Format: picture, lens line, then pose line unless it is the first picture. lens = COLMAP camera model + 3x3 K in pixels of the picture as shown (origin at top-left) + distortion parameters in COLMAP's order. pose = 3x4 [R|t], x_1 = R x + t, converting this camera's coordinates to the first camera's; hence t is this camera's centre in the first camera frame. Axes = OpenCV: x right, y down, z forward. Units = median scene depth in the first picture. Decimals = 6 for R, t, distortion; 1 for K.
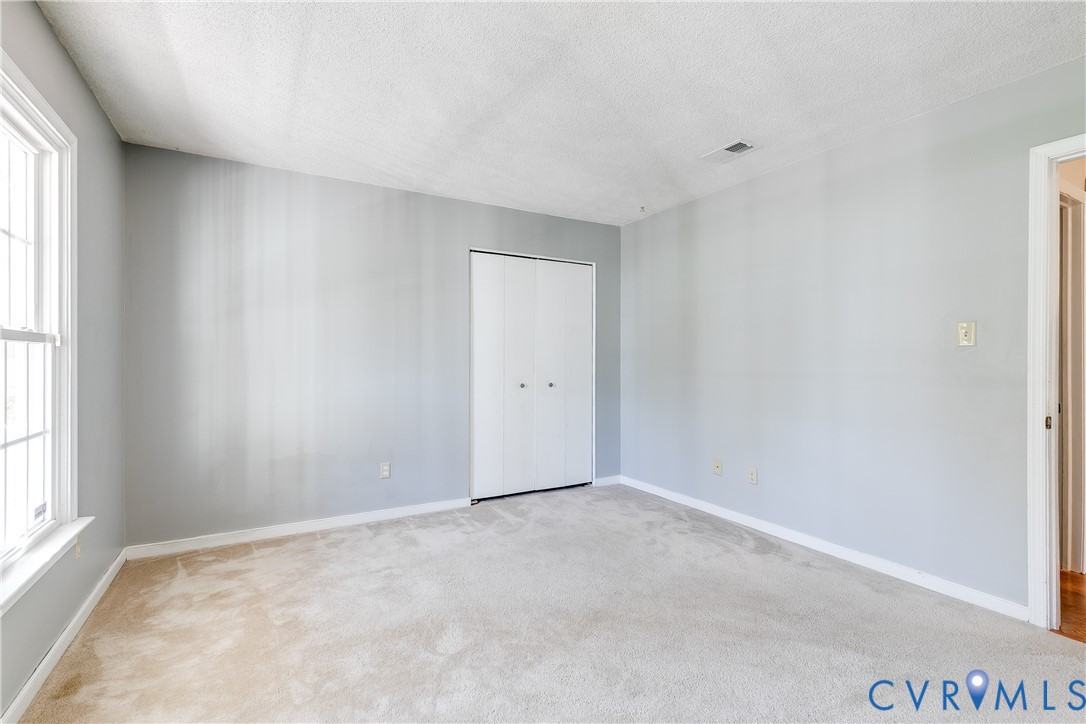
lens RADIAL K [[501.5, 0, 543.0], [0, 501.5, 362.0], [0, 0, 1]] dist [0.012301, -0.000316]
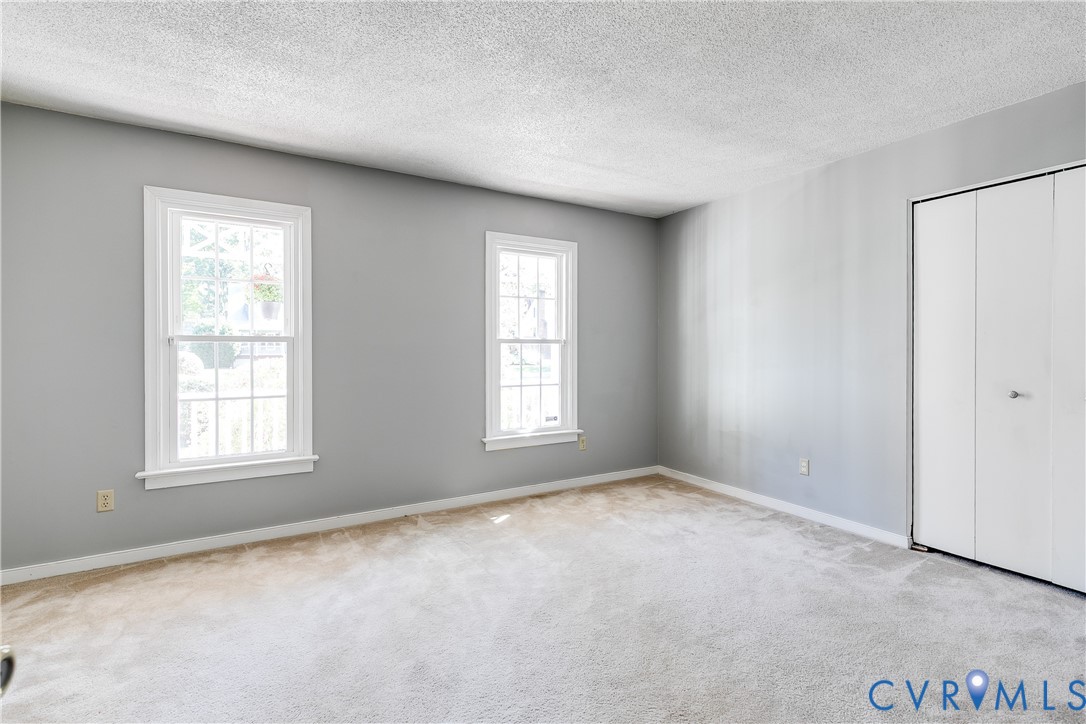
lens RADIAL K [[478.0, 0, 543.0], [0, 478.0, 362.0], [0, 0, 1]] dist [0.002772, 0.000238]
pose [[0.028979, 0.021300, -0.999353, 0.645489], [-0.005649, 0.999760, 0.021145, -0.000780], [0.999564, 0.005033, 0.029093, 0.526019]]
